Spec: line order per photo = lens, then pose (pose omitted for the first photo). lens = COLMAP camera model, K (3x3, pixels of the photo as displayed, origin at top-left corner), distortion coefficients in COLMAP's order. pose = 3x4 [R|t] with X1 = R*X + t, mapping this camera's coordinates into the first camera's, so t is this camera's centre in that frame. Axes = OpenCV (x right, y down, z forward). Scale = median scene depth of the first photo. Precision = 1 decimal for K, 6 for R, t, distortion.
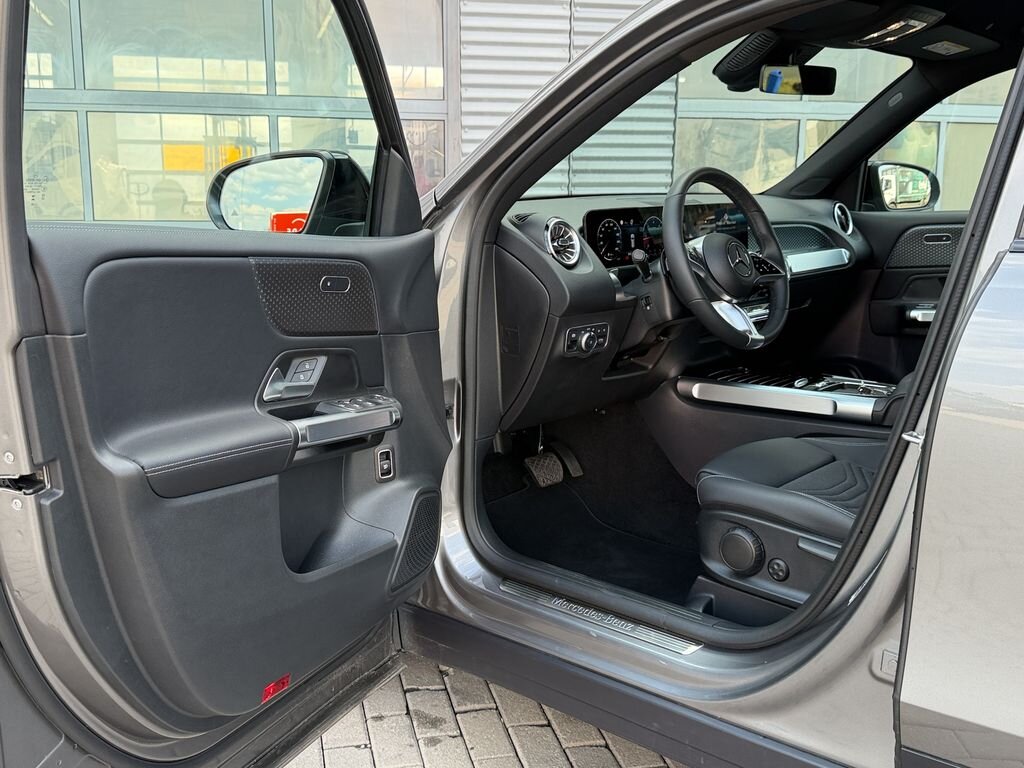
lens RADIAL K [[1079.8, 0, 511.8], [0, 1079.8, 384.2], [0, 0, 1]] dist [0.118719, 0.000000]
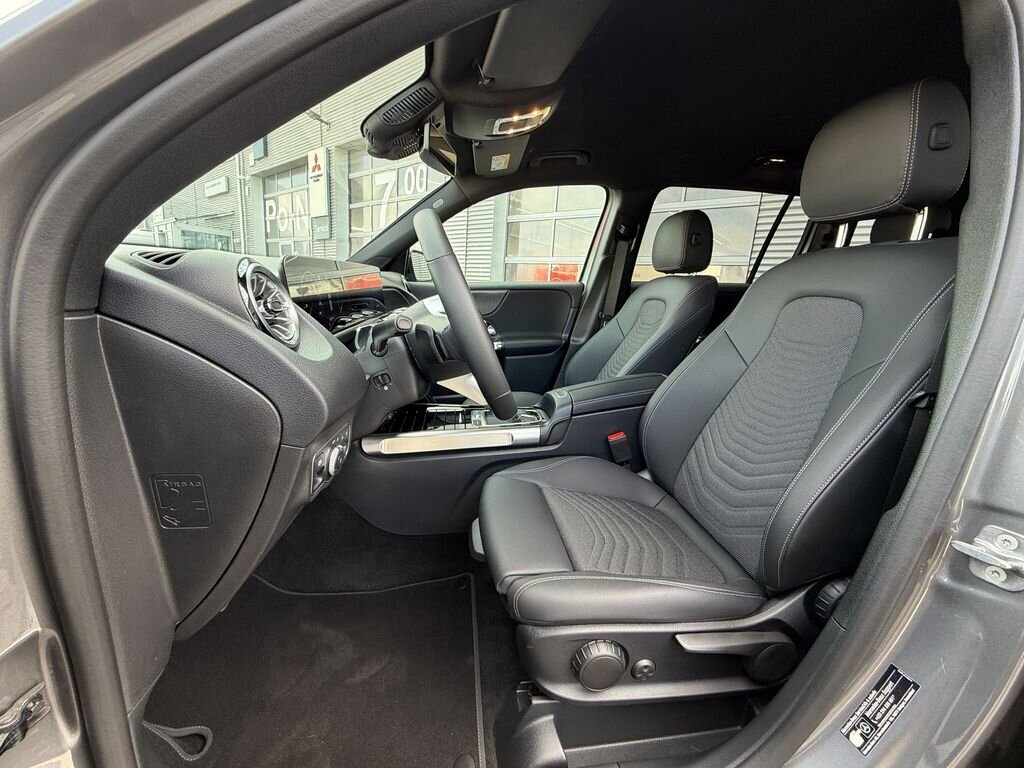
lens RADIAL K [[408.6, 0, 512.3], [0, 408.6, 386.5], [0, 0, 1]] dist [-0.000525, 0.000094]
pose [[0.658729, -0.166741, 0.733671, -0.030084], [0.112255, 0.986000, 0.123298, -0.098337], [-0.743959, 0.001138, 0.668225, 0.742912]]
